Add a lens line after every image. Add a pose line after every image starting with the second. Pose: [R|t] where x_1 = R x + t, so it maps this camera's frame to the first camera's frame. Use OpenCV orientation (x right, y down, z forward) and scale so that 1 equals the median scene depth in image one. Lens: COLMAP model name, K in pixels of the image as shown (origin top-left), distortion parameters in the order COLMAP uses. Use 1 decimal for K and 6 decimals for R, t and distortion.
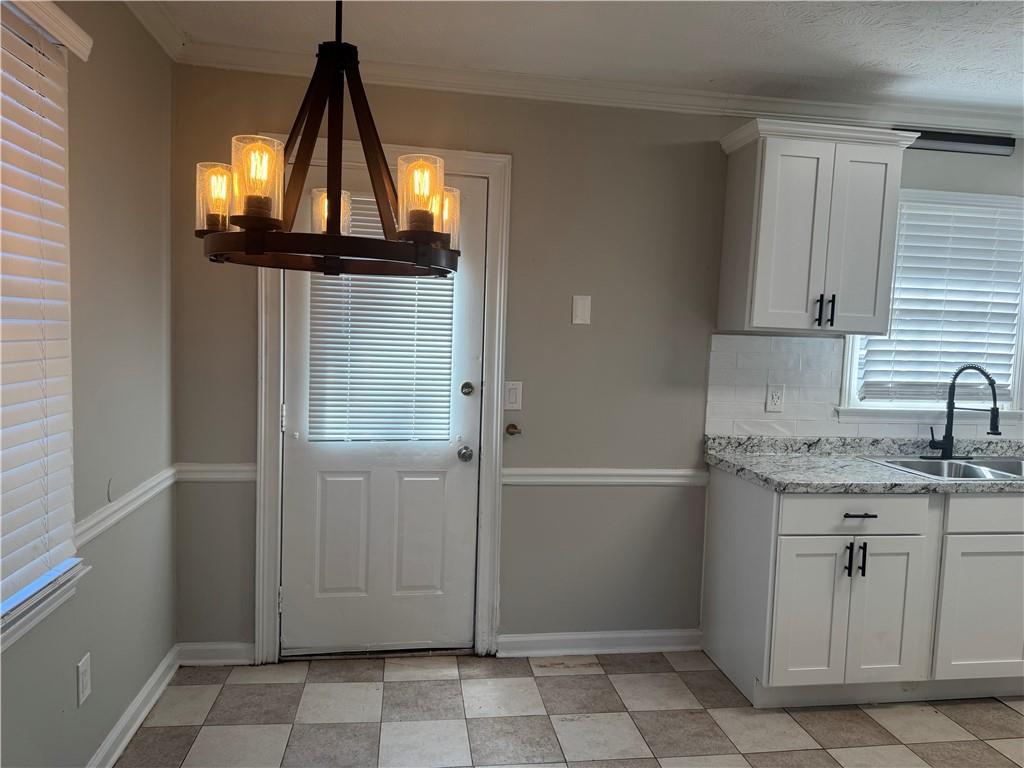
lens RADIAL K [[721.6, 0, 510.4], [0, 721.6, 385.4], [0, 0, 1]] dist [0.056557, -0.060792]
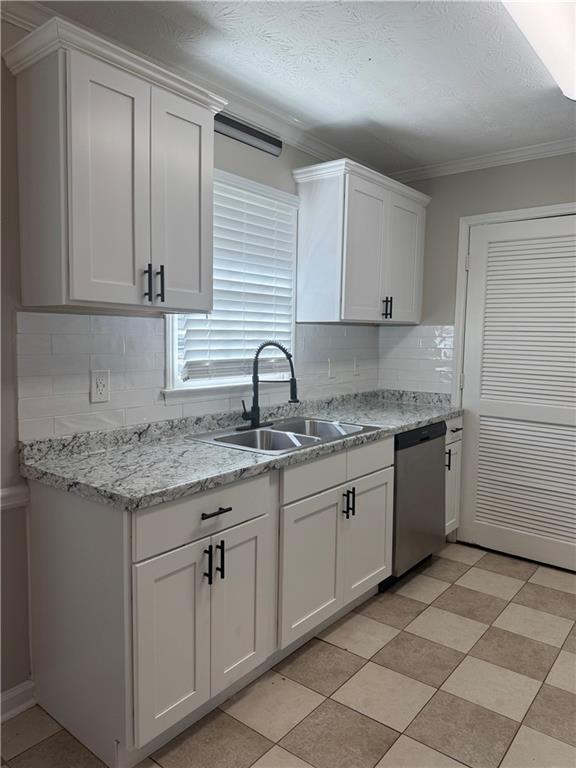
lens RADIAL K [[541.2, 0, 288.5], [0, 541.2, 382.2], [0, 0, 1]] dist [0.056557, -0.060792]
pose [[0.735253, -0.084698, 0.672480, 0.099679], [0.066085, 0.996393, 0.053240, -0.008556], [-0.674564, 0.005296, 0.738198, 0.400191]]
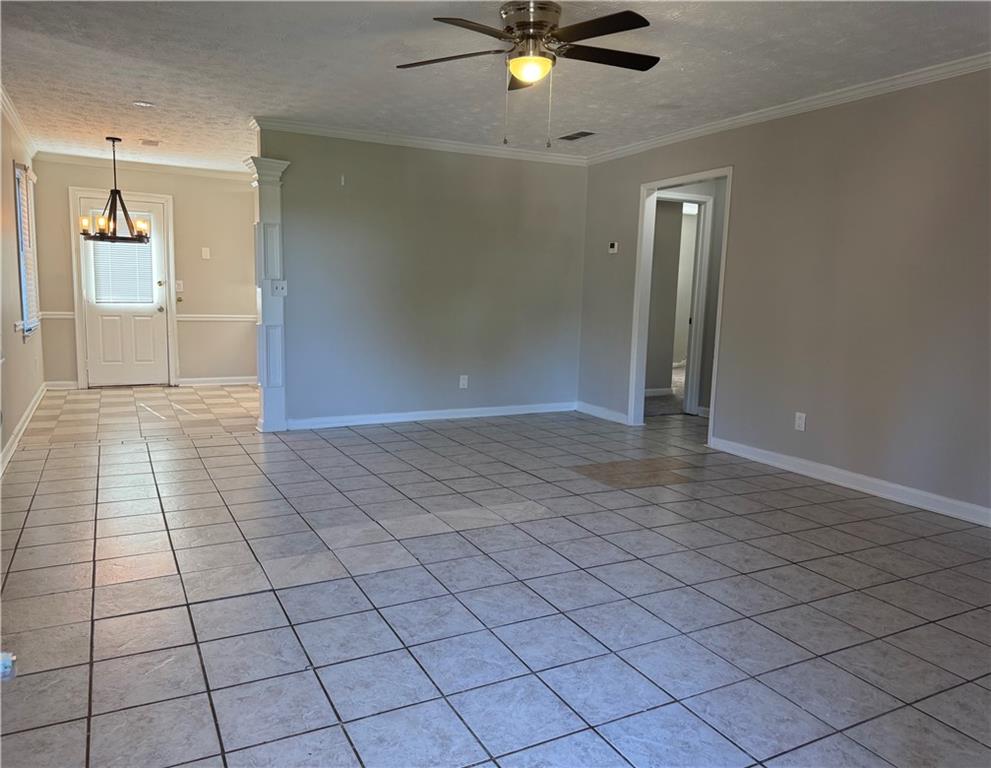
lens RADIAL K [[739.0, 0, 494.1], [0, 739.0, 384.6], [0, 0, 1]] dist [-0.003048, 0.000058]
pose [[0.945423, -0.053629, 0.321401, 0.209502], [0.033278, 0.997097, 0.068486, 0.230818], [-0.324141, -0.054053, 0.944463, -1.980407]]
